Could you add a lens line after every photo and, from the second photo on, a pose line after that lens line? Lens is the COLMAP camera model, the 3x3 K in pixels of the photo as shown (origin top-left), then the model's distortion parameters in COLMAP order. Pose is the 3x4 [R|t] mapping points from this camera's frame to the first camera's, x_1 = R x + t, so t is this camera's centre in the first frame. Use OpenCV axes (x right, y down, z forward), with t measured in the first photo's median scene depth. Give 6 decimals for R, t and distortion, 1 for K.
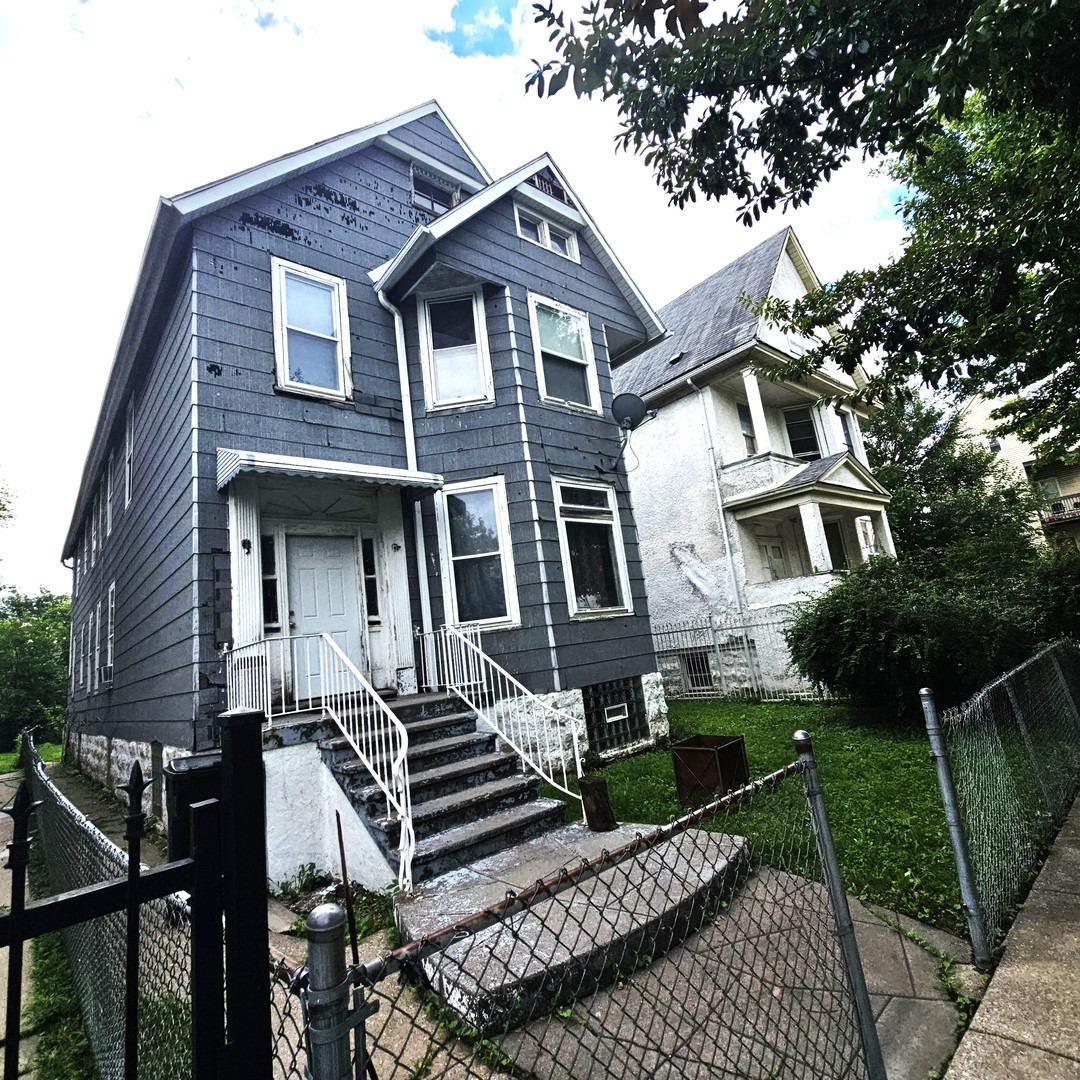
lens RADIAL K [[586.5, 0, 540.0], [0, 586.5, 540.0], [0, 0, 1]] dist [-0.000251, 0.000731]
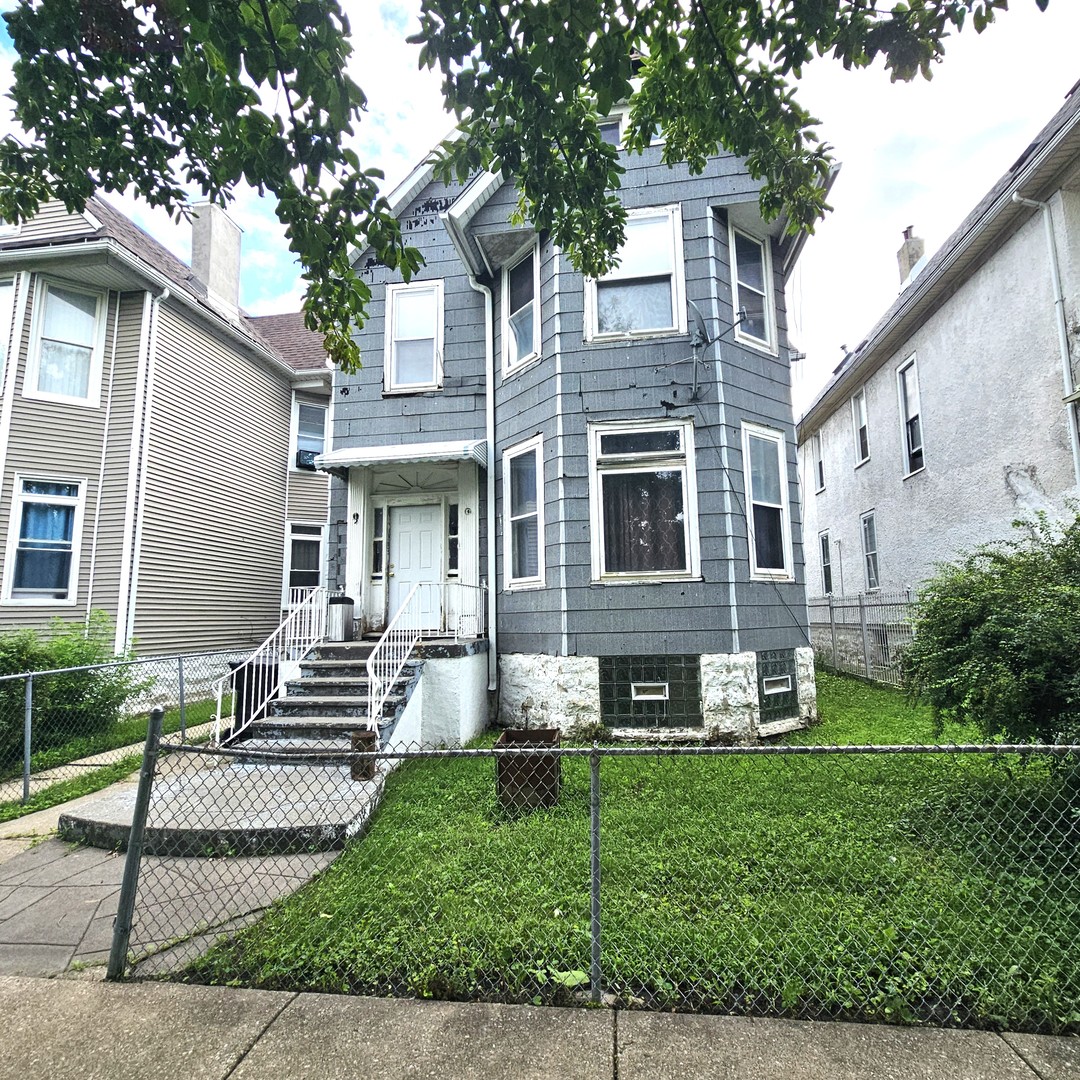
lens RADIAL K [[590.4, 0, 539.2], [0, 590.4, 543.7], [0, 0, 1]] dist [-0.002350, -0.001183]
pose [[0.651700, 0.017134, -0.758284, 0.688893], [0.080702, 0.992503, 0.091784, -0.018179], [0.754172, -0.121011, 0.645431, 0.335002]]
